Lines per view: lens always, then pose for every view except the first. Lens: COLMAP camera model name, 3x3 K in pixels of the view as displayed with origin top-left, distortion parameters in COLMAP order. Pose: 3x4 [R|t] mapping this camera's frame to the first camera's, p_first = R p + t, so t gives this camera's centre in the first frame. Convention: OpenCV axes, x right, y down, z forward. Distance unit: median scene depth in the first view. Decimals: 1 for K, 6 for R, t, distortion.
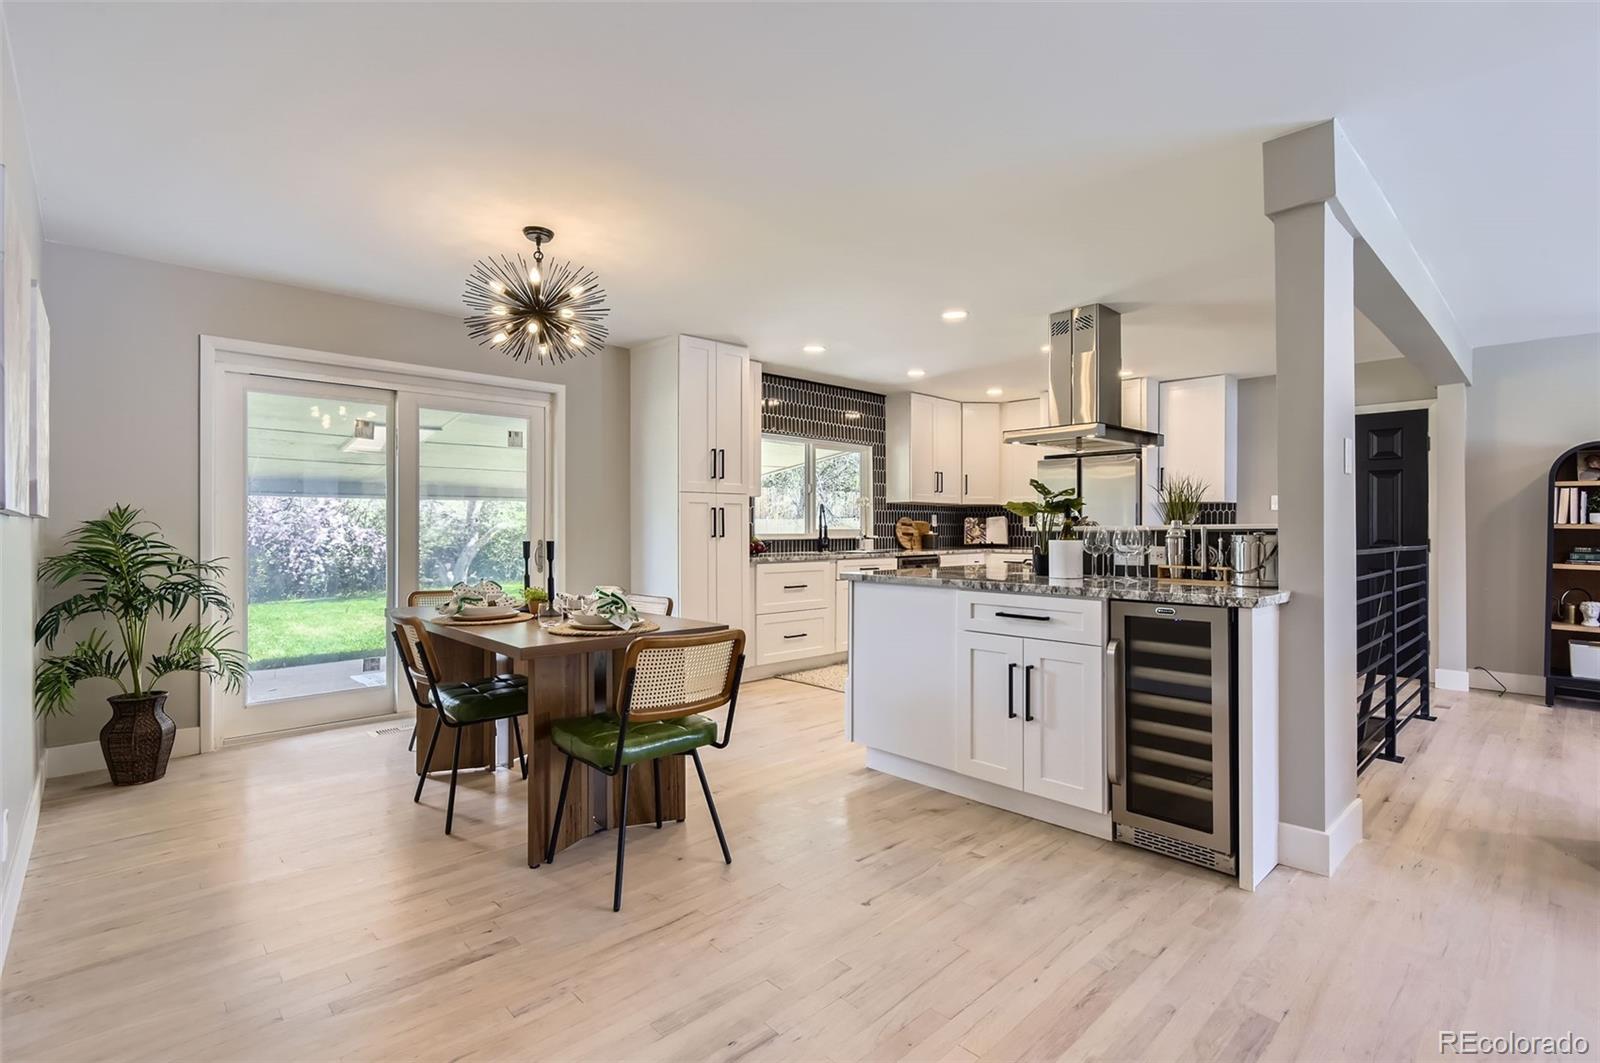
lens RADIAL K [[743.4, 0, 804.9], [0, 743.4, 523.6], [0, 0, 1]] dist [0.002979, -0.003840]
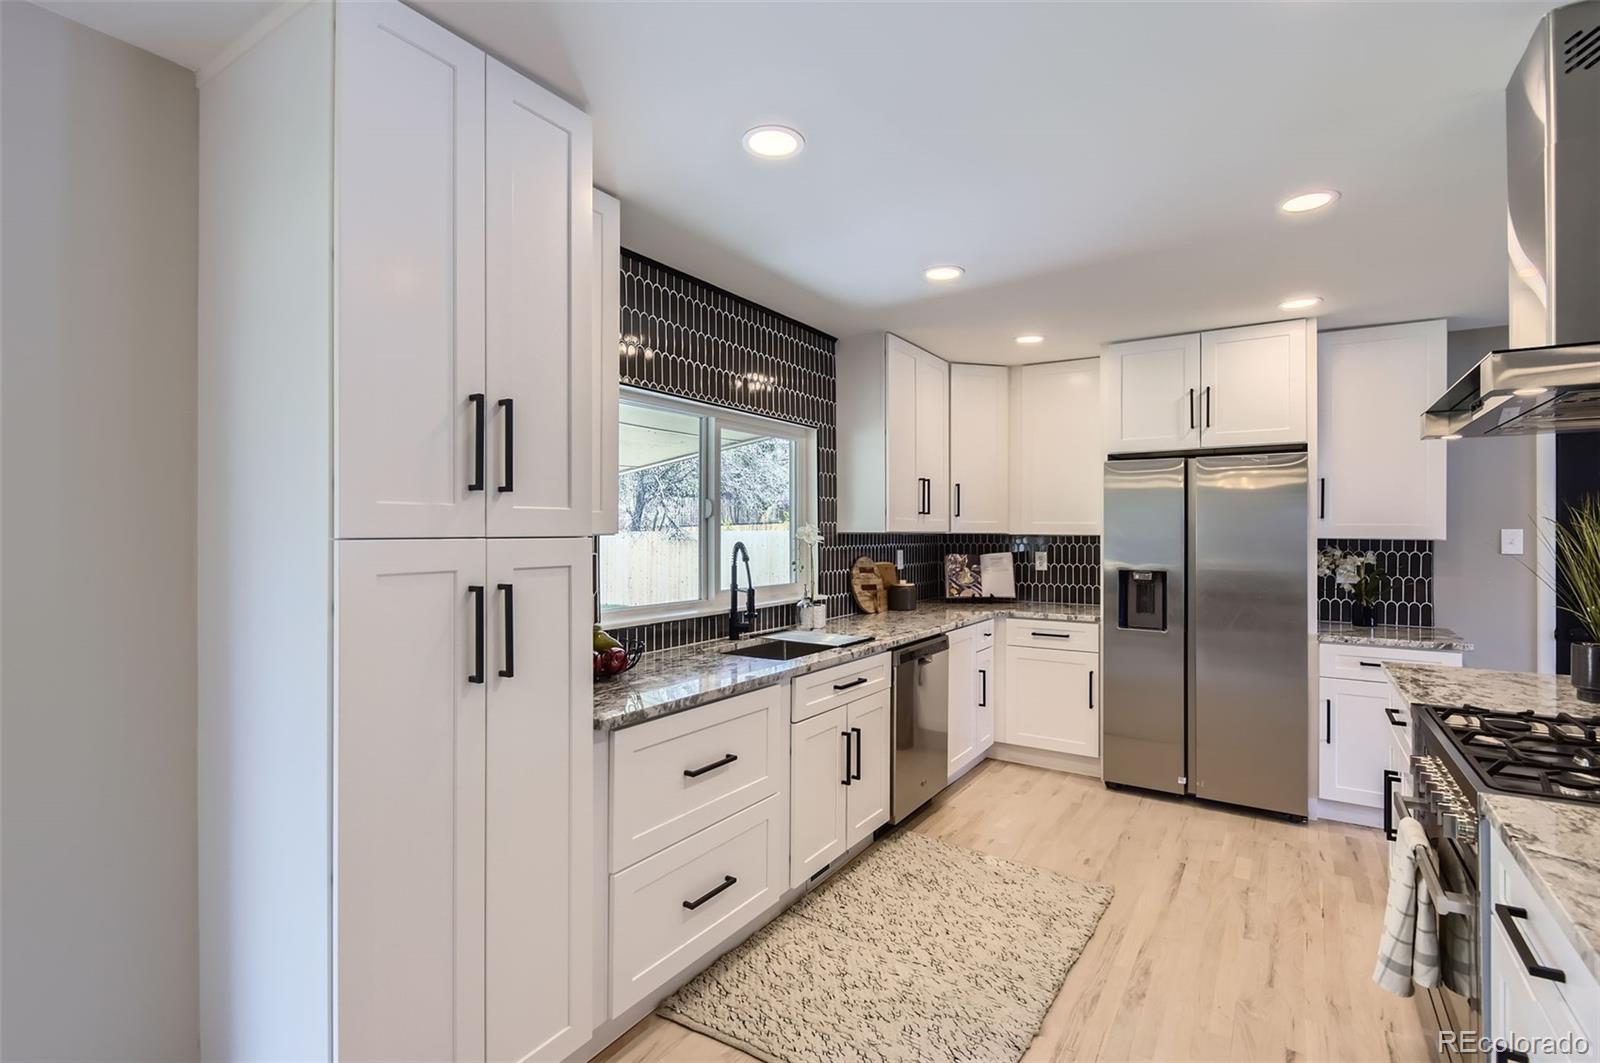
lens RADIAL K [[743.4, 0, 799.3], [0, 743.4, 528.1], [0, 0, 1]] dist [0.002979, -0.003840]
pose [[0.974678, 0.002240, 0.223604, -0.060311], [-0.002375, 0.999997, 0.000337, -0.045170], [-0.223602, -0.000860, 0.974680, 0.666002]]
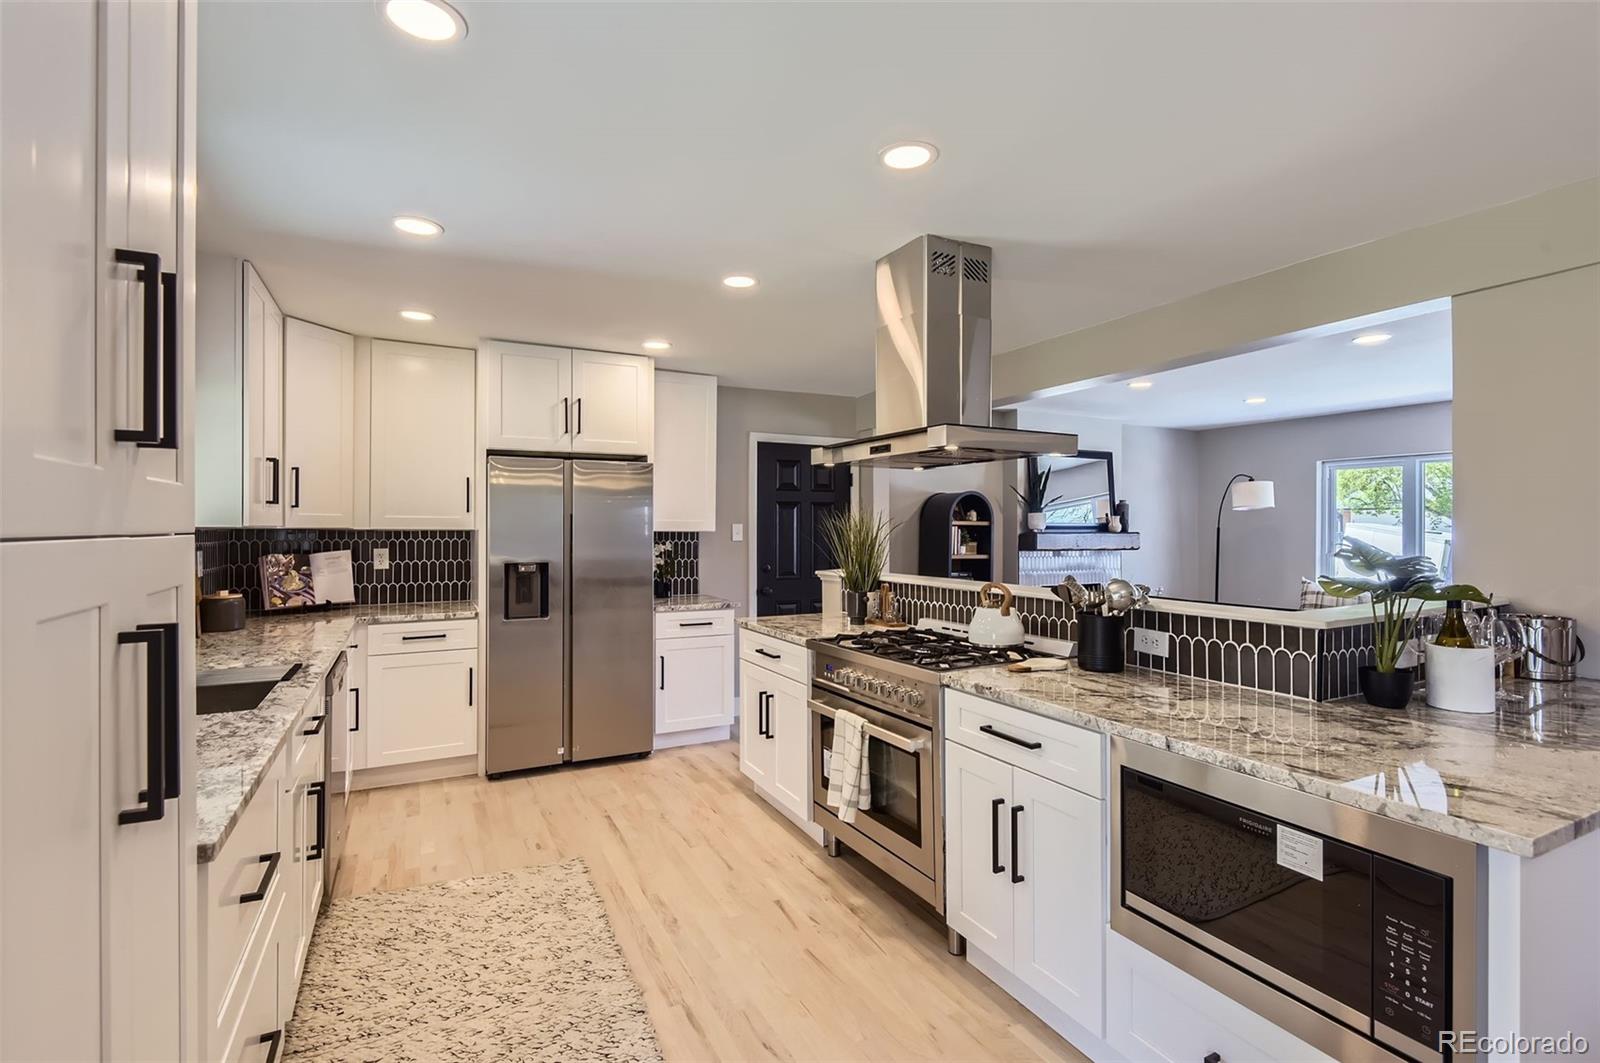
lens RADIAL K [[743.4, 0, 805.5], [0, 743.4, 524.4], [0, 0, 1]] dist [0.002979, -0.003840]
pose [[0.274201, 0.002128, 0.961670, -0.234654], [-0.004596, 0.999989, -0.000902, -0.044390], [-0.961662, -0.004173, 0.274207, 0.819157]]
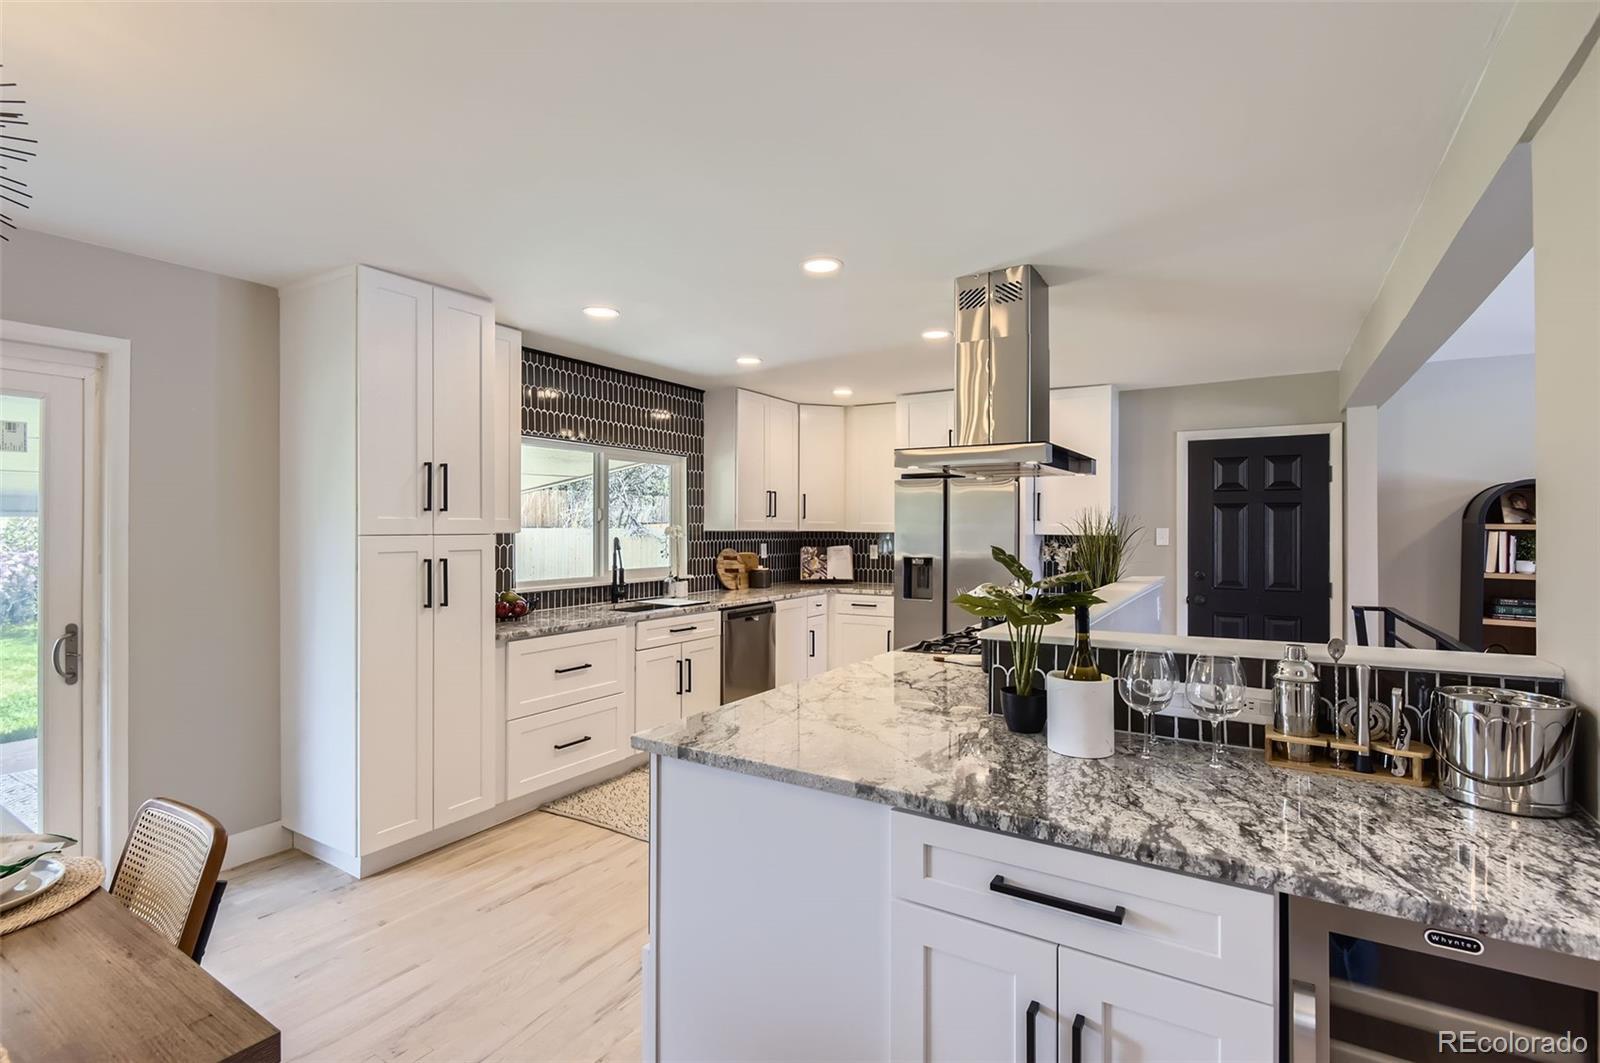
lens RADIAL K [[743.4, 0, 805.3], [0, 743.4, 528.8], [0, 0, 1]] dist [0.002979, -0.003840]
pose [[0.967314, 0.000628, 0.253582, 0.021799], [-0.002153, 0.999981, 0.005735, -0.049741], [-0.253573, -0.006093, 0.967297, 0.332181]]
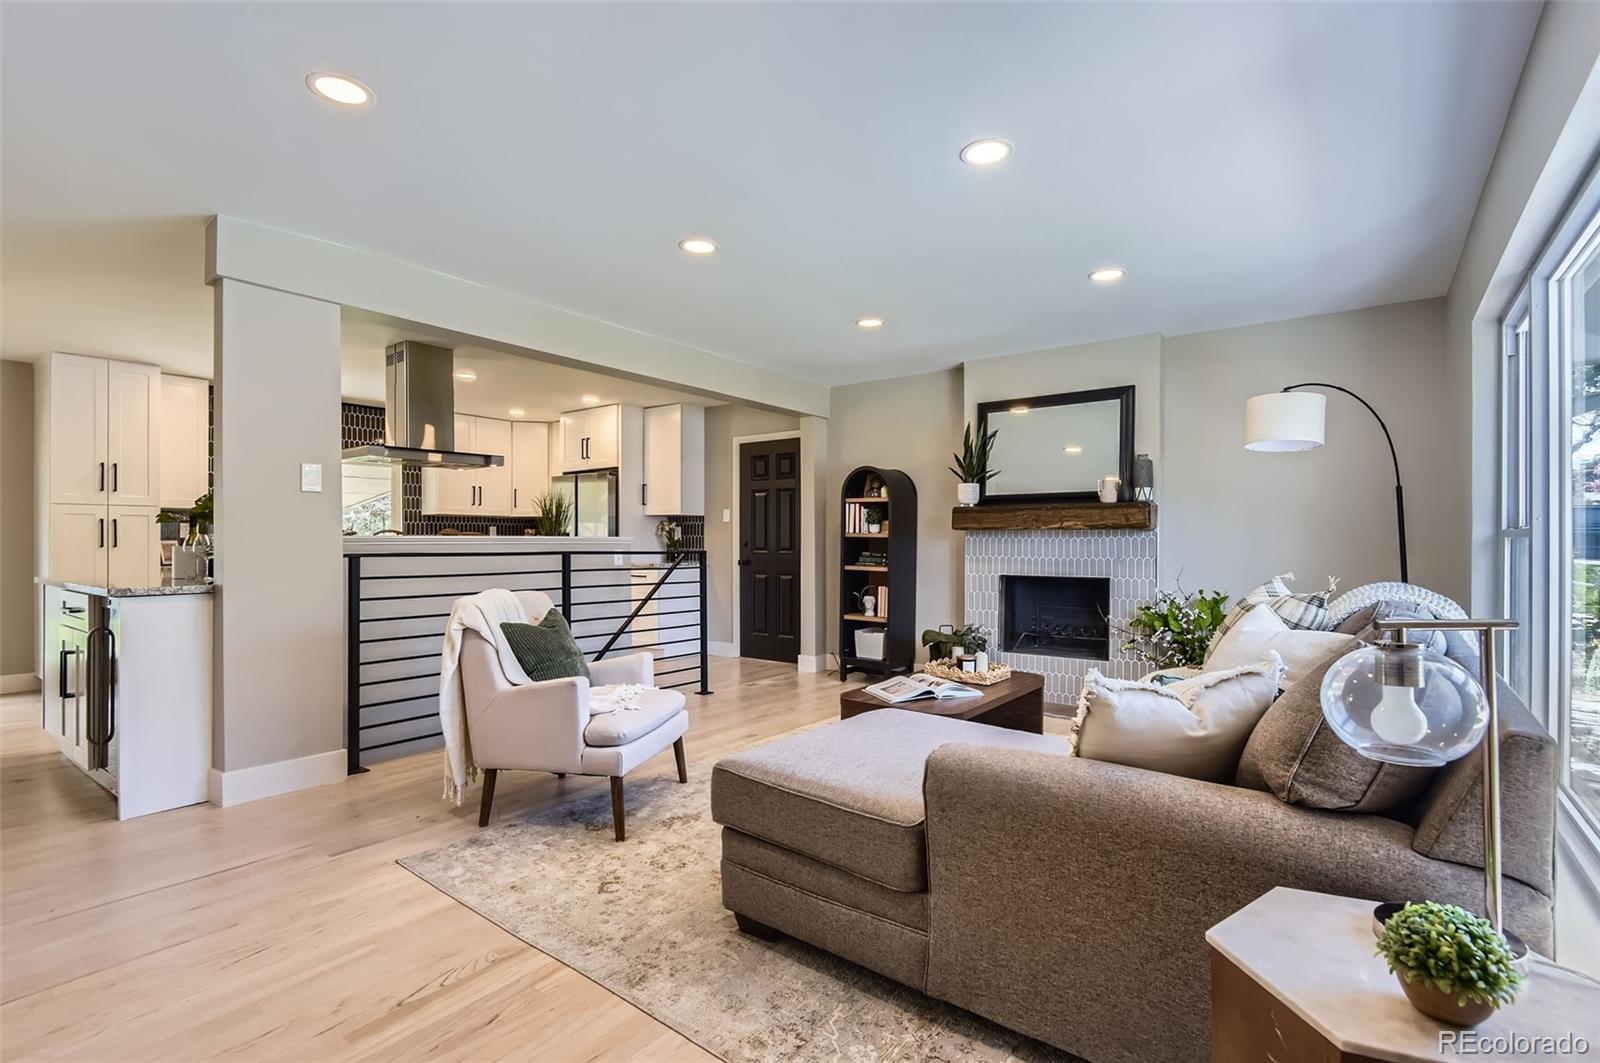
lens RADIAL K [[743.4, 0, 803.1], [0, 743.4, 539.1], [0, 0, 1]] dist [0.002979, -0.003840]
pose [[0.987713, -0.001931, 0.156265, 0.685436], [0.001539, 0.999995, 0.002634, 0.006425], [-0.156270, -0.002361, 0.987712, -0.187558]]
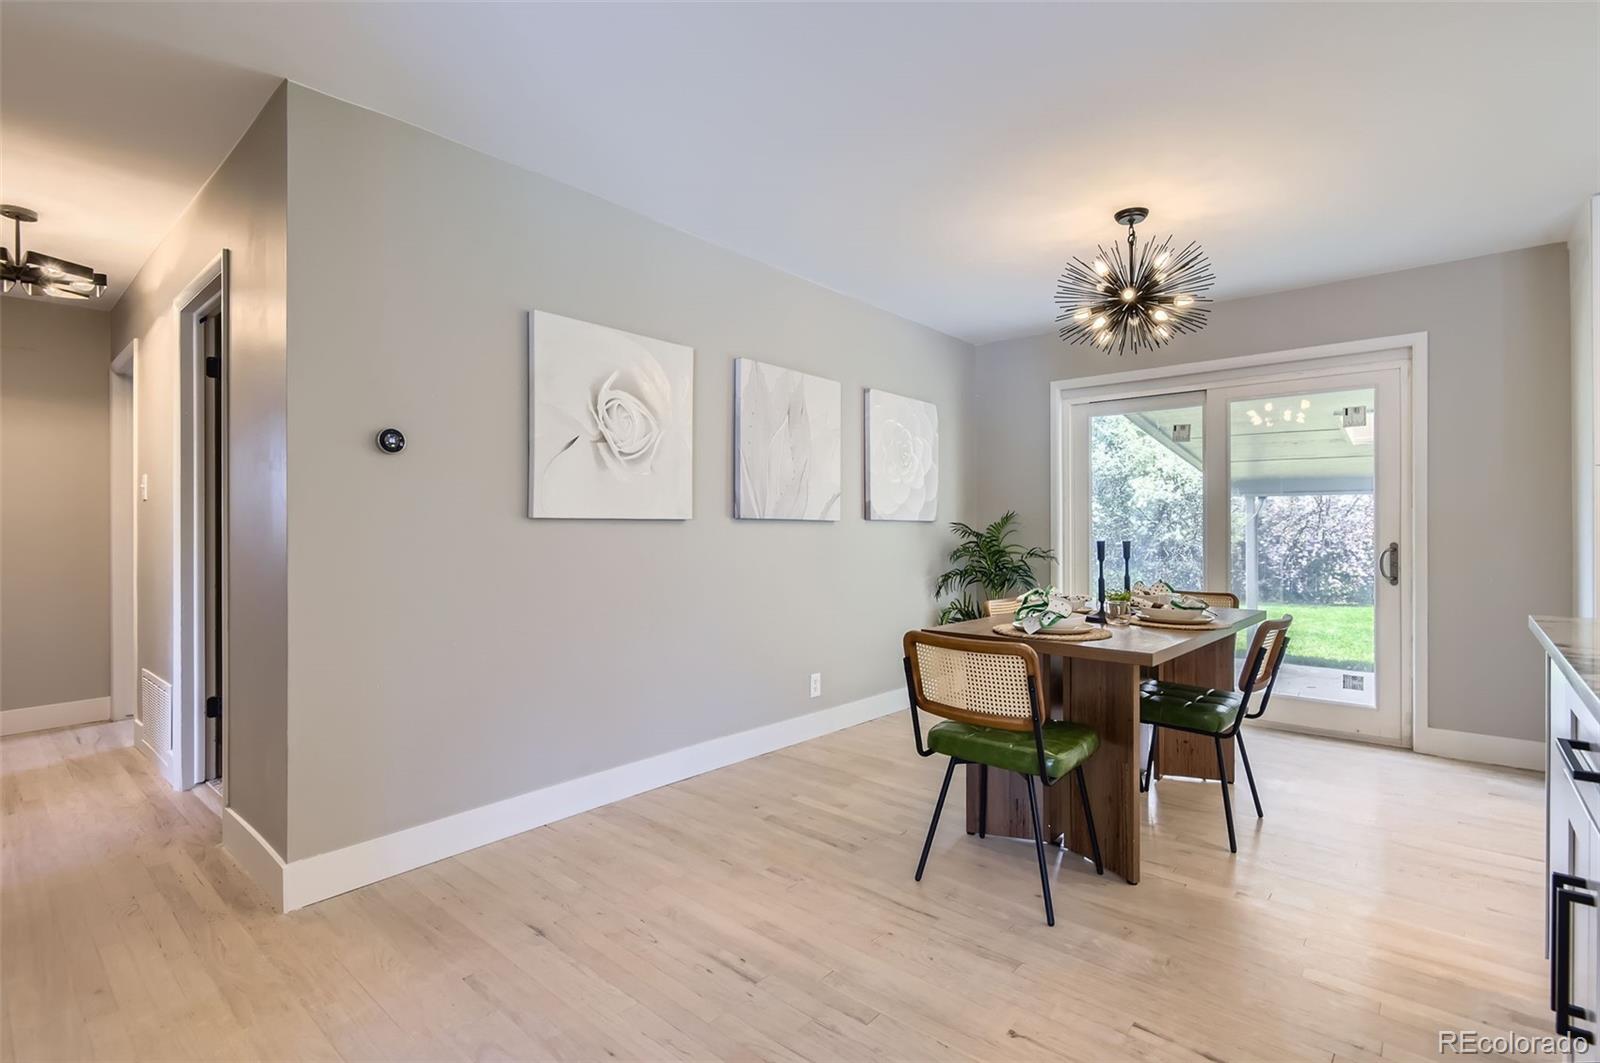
lens RADIAL K [[743.4, 0, 791.8], [0, 743.4, 525.0], [0, 0, 1]] dist [0.002979, -0.003840]
pose [[0.084963, -0.001393, -0.996383, 0.344050], [0.006232, 0.999980, -0.000867, 0.000739], [0.996365, -0.006135, 0.084970, 0.307664]]
